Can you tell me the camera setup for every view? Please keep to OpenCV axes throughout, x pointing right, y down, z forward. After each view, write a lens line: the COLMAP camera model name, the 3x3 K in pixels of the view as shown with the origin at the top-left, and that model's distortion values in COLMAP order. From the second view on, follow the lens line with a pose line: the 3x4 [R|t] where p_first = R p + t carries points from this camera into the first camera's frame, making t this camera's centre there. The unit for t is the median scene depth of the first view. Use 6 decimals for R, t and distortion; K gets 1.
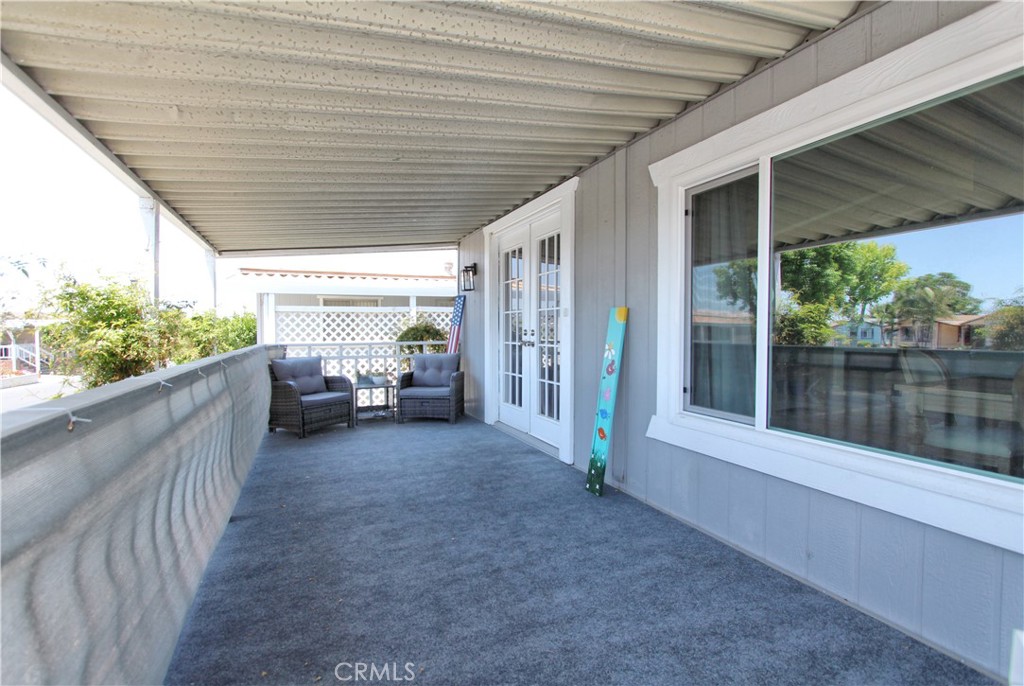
lens RADIAL K [[474.6, 0, 512.0], [0, 474.6, 343.0], [0, 0, 1]] dist [-0.026876, 0.000080]
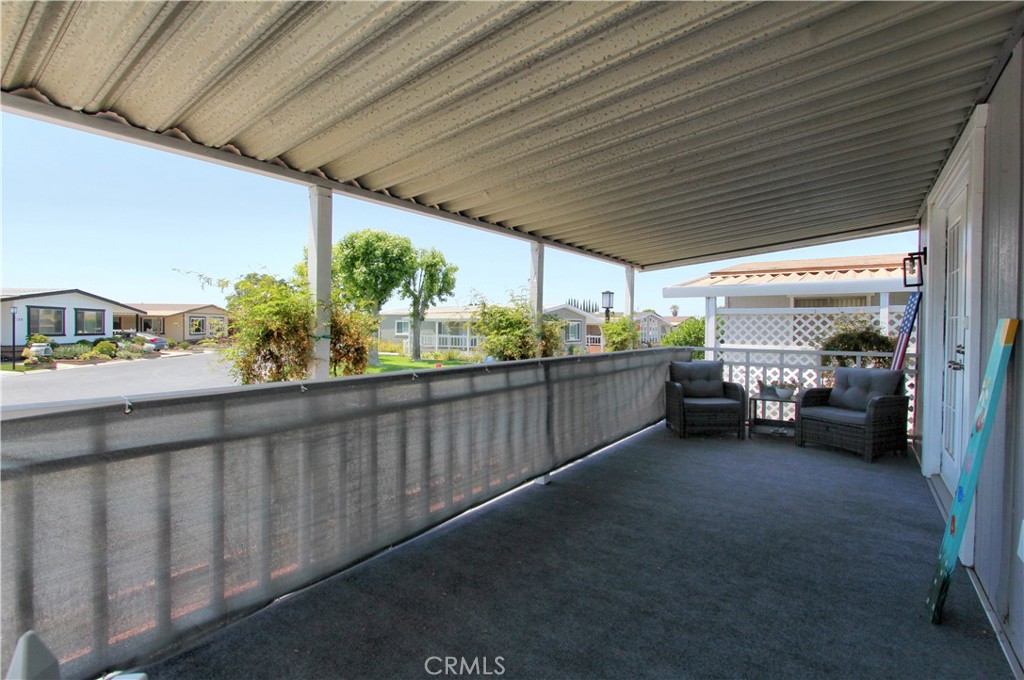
lens RADIAL K [[479.6, 0, 512.4], [0, 479.6, 327.4], [0, 0, 1]] dist [-0.022220, 0.000393]
pose [[0.503009, 0.014875, -0.864153, 0.369437], [-0.036660, 0.999319, -0.004138, -0.034779], [0.863503, 0.033761, 0.503212, 0.172083]]
